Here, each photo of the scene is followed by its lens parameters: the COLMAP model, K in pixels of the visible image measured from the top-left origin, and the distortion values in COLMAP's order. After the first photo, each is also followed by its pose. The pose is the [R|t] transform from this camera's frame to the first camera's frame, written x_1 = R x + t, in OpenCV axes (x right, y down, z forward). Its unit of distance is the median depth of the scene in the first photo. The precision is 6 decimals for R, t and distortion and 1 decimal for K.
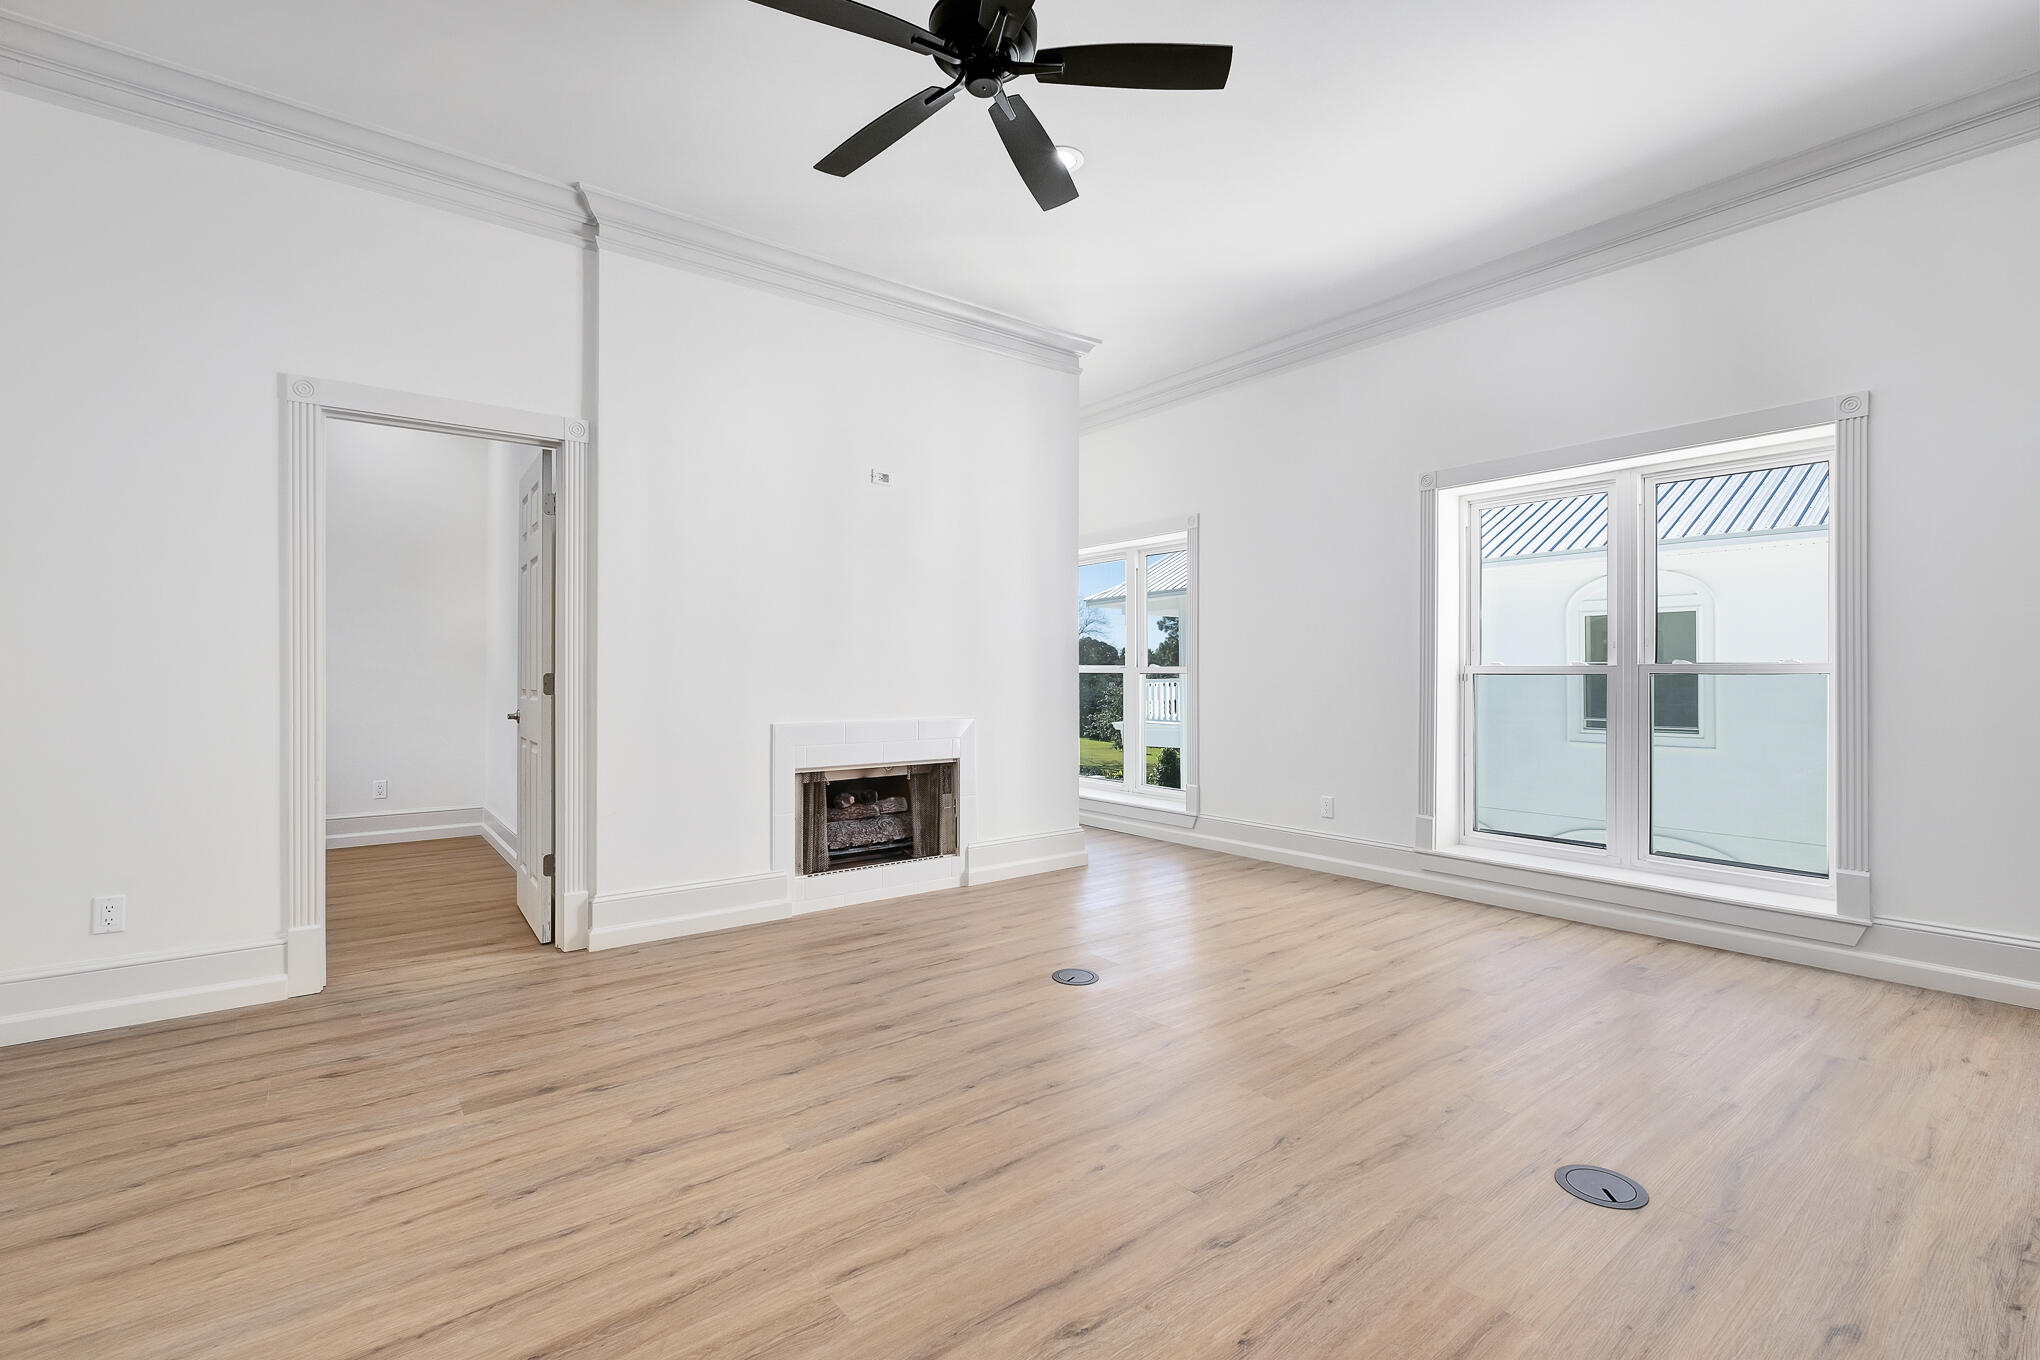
lens RADIAL K [[903.3, 0, 1005.3], [0, 903.3, 678.7], [0, 0, 1]] dist [-0.002470, 0.000322]
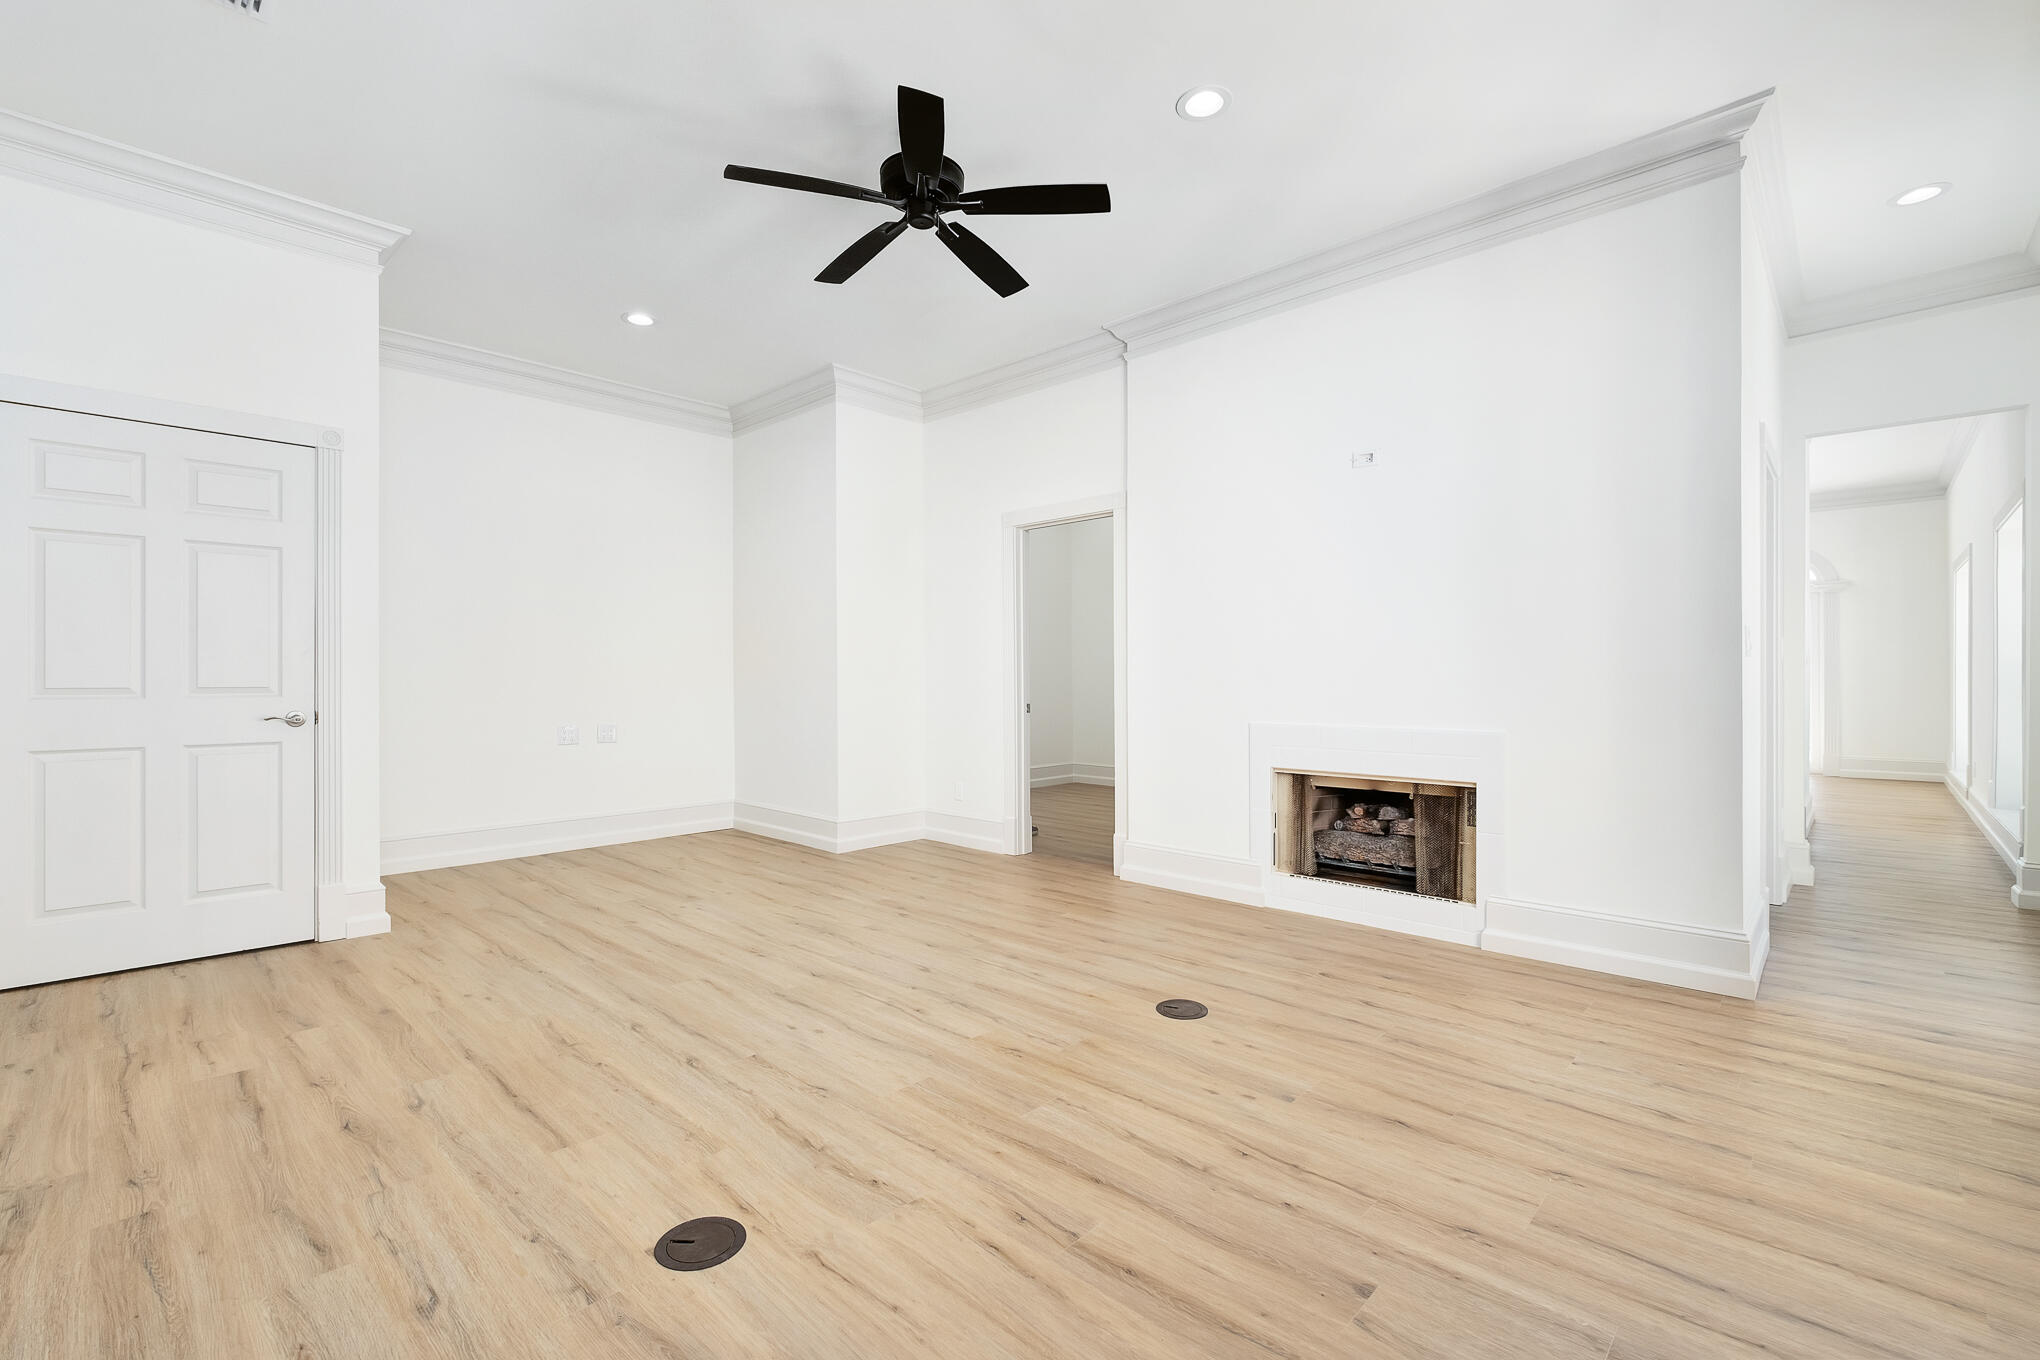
lens RADIAL K [[903.3, 0, 1010.4], [0, 903.3, 681.3], [0, 0, 1]] dist [-0.002470, 0.000322]
pose [[0.138808, 0.003694, -0.990312, 0.918177], [-0.002027, 0.999992, 0.003446, -0.002367], [0.990317, 0.001529, 0.138814, 0.678267]]
